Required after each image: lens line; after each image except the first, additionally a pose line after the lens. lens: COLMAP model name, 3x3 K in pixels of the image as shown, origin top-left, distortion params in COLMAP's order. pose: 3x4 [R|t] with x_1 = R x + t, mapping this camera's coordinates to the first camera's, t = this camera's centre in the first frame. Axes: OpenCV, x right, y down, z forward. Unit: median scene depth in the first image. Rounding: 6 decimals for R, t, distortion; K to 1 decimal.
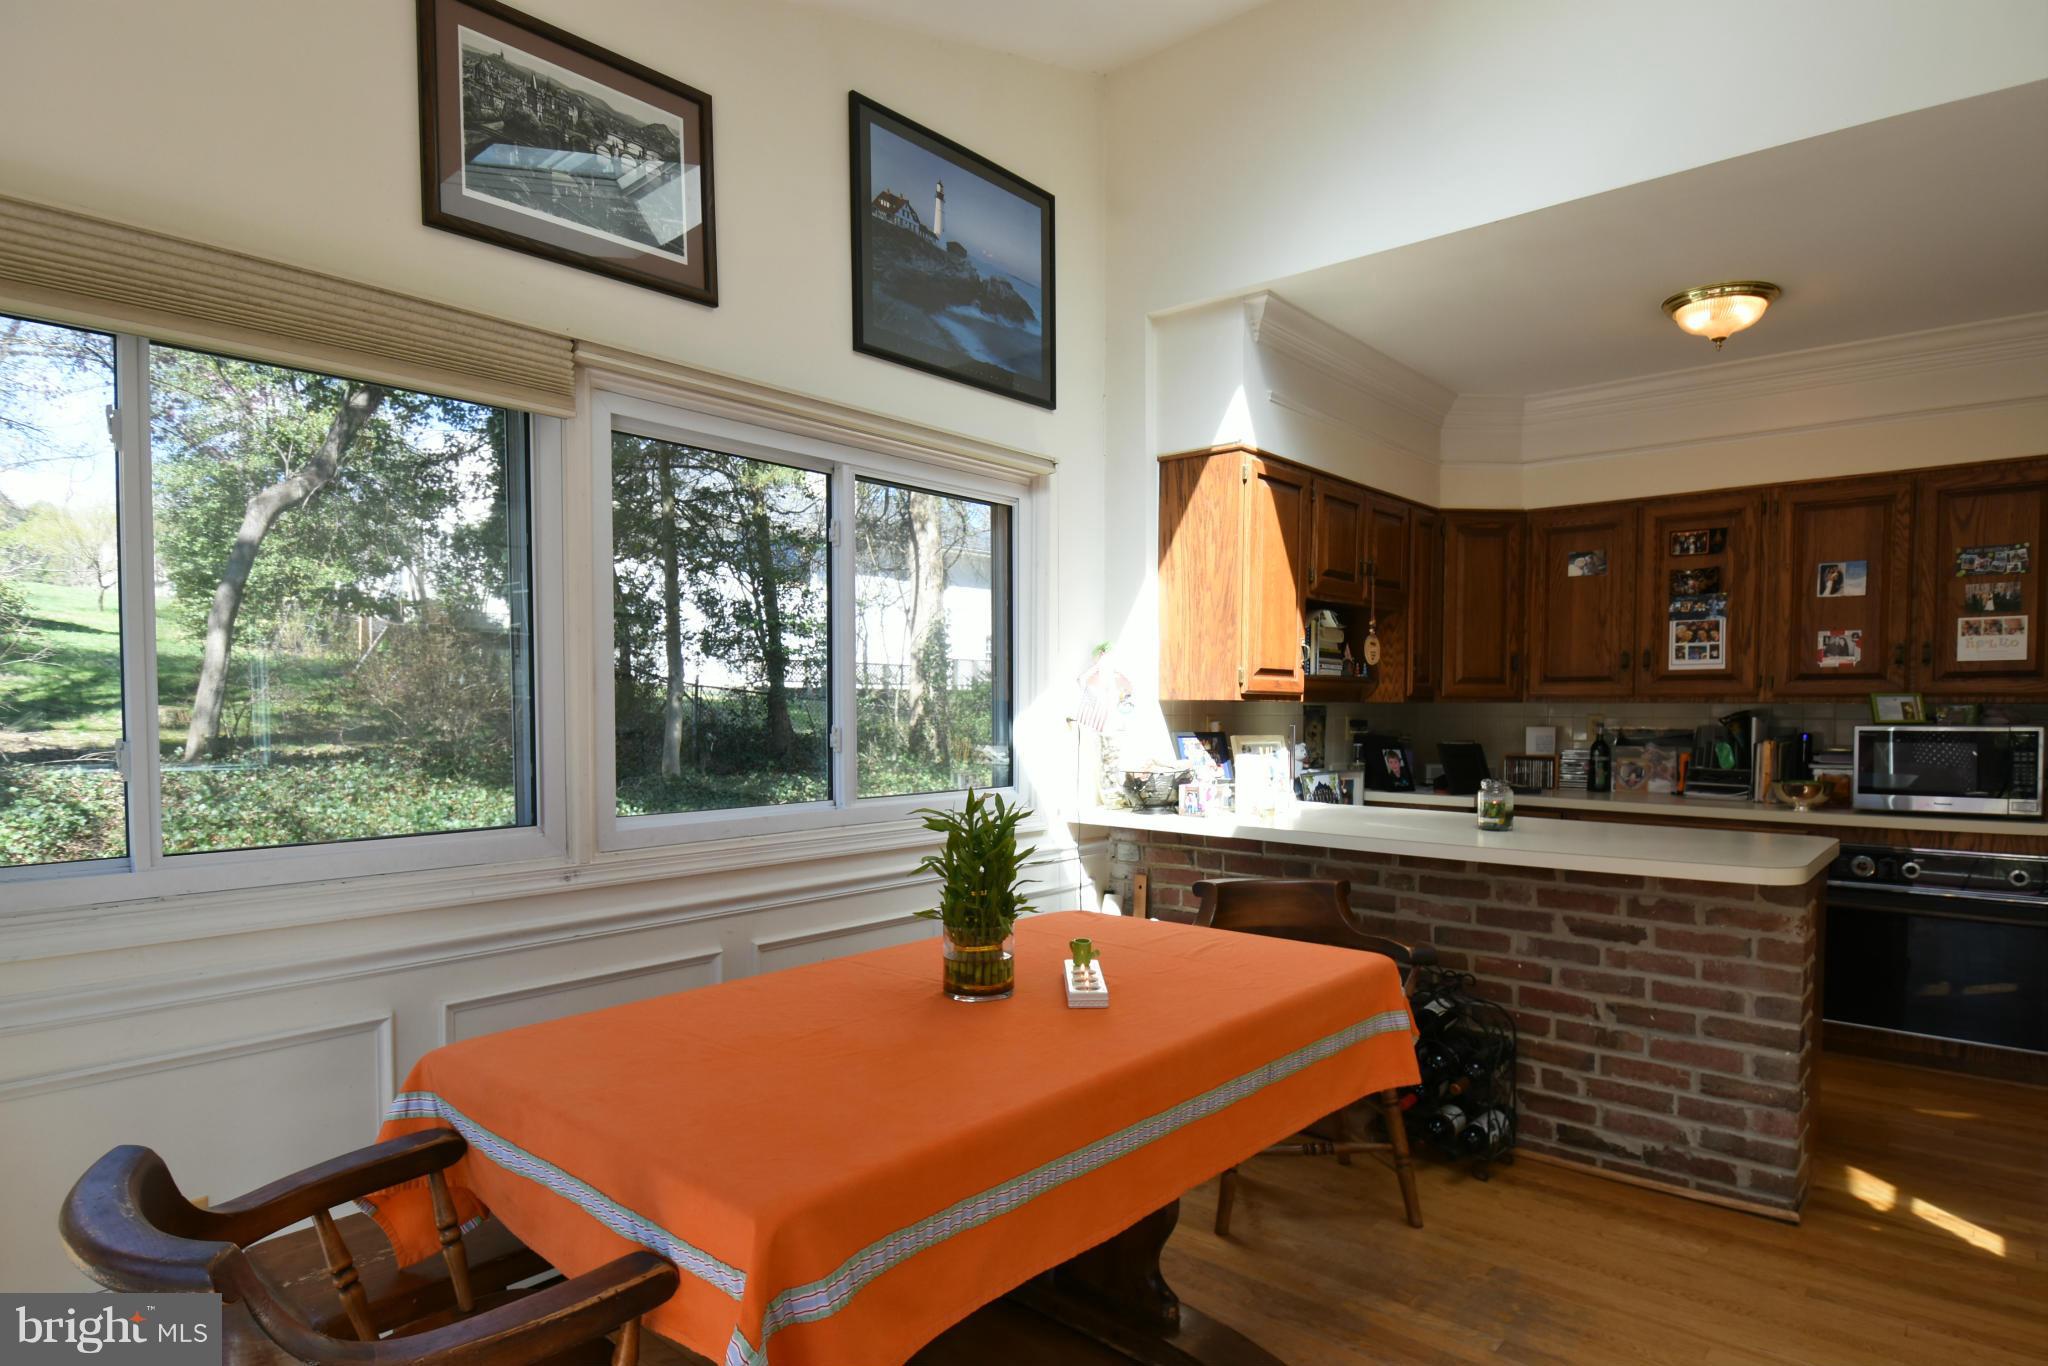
lens RADIAL K [[1141.1, 0, 995.5], [0, 1141.1, 735.1], [0, 0, 1]] dist [-0.016079, -0.008878]
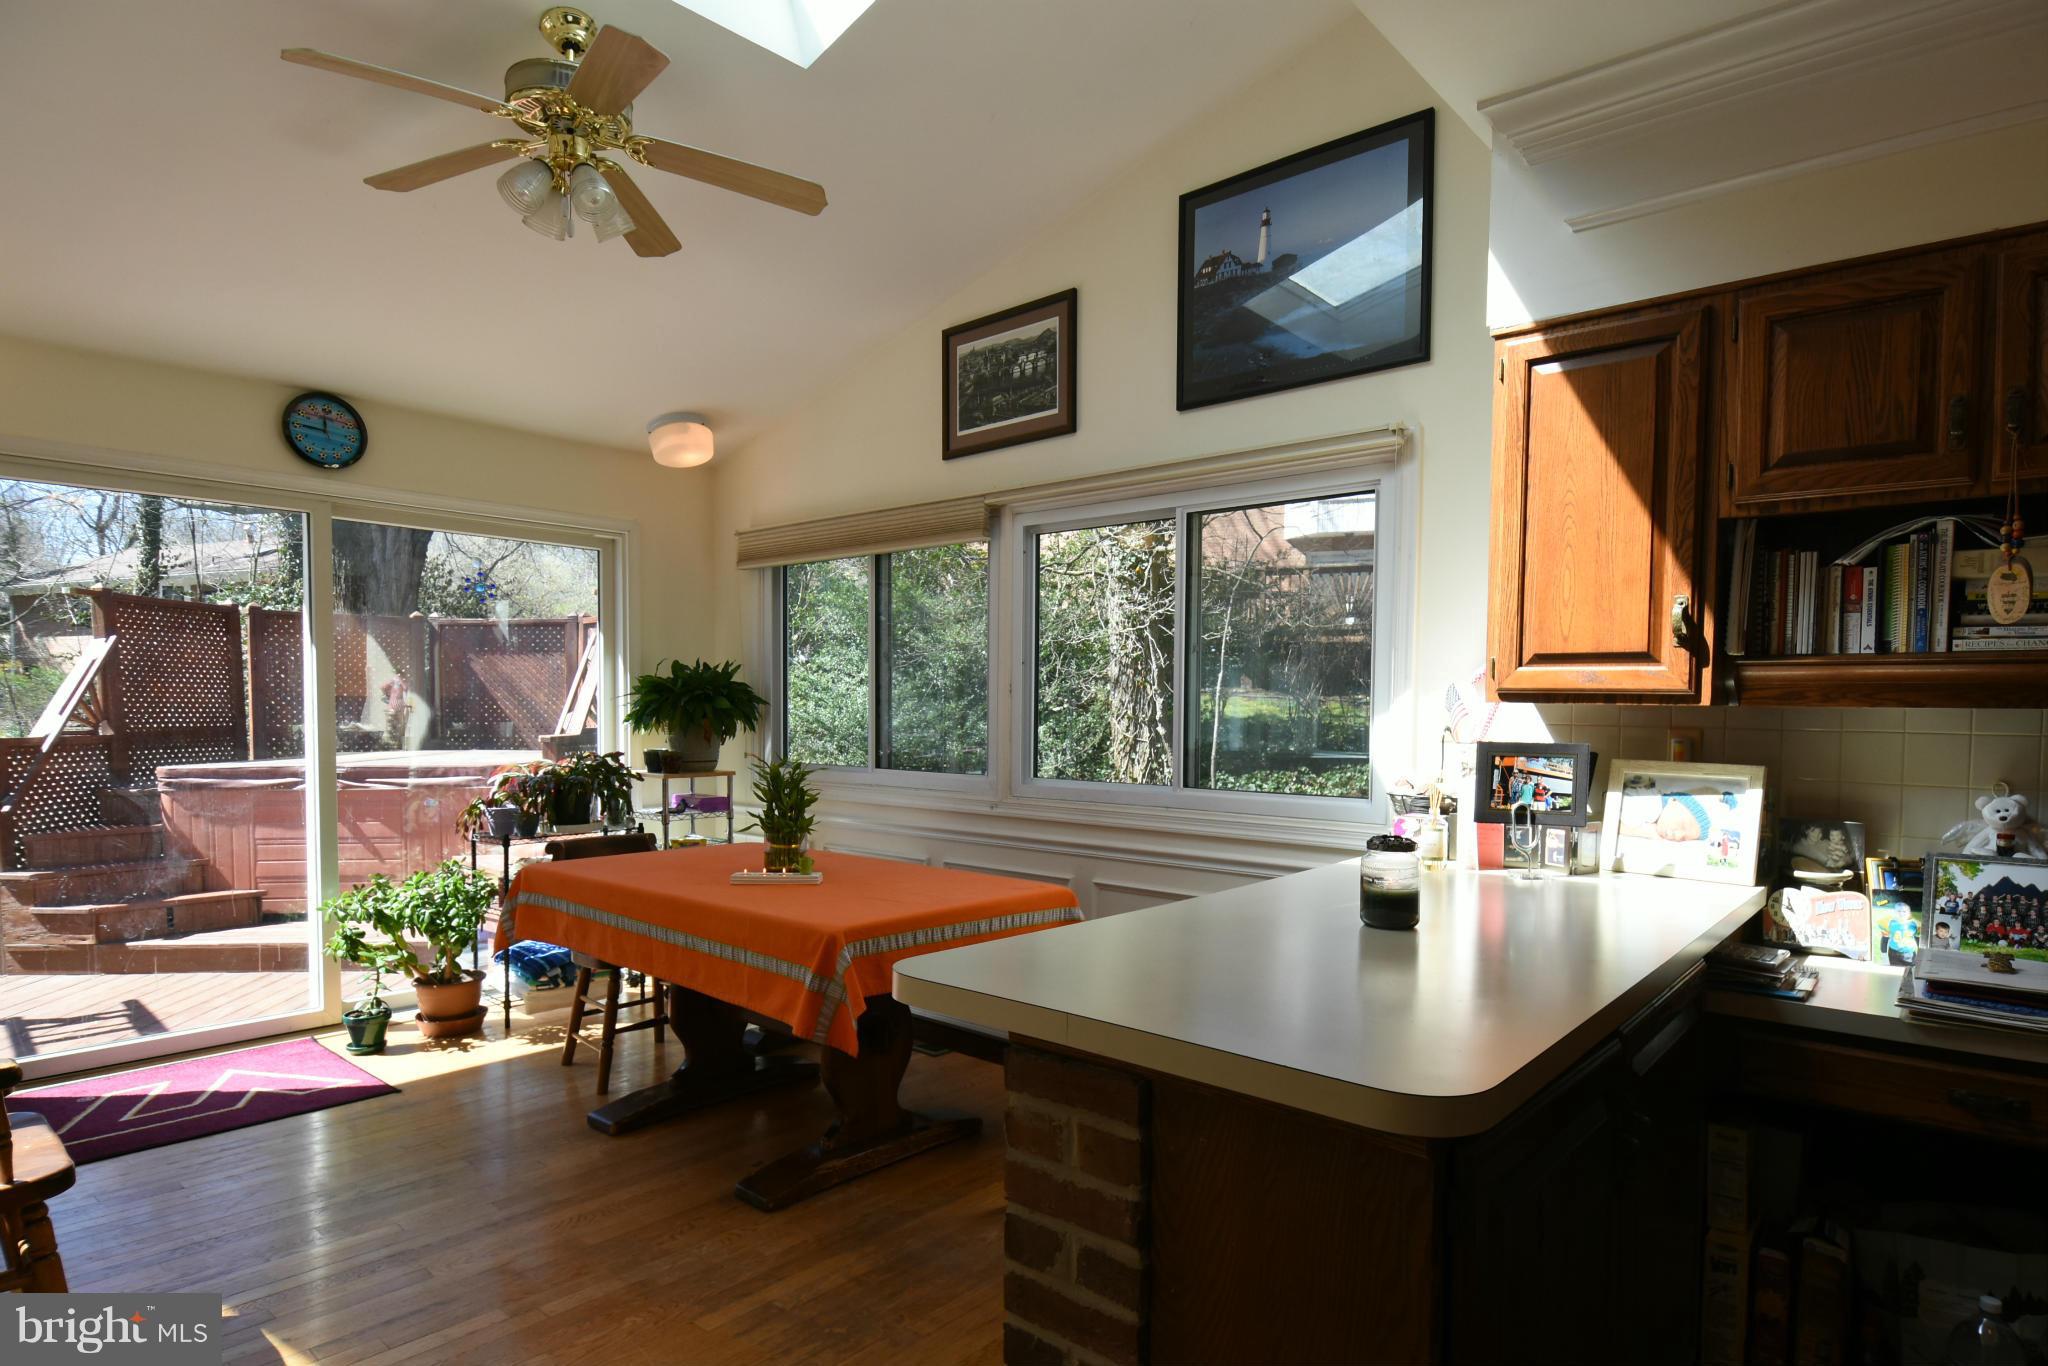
lens RADIAL K [[1083.9, 0, 1051.1], [0, 1083.9, 723.2], [0, 0, 1]] dist [-0.037271, -0.002221]
pose [[0.020331, 0.016320, -0.999660, 0.813738], [-0.033847, 0.999305, 0.015625, -0.018641], [0.999220, 0.033518, 0.020869, 0.686492]]
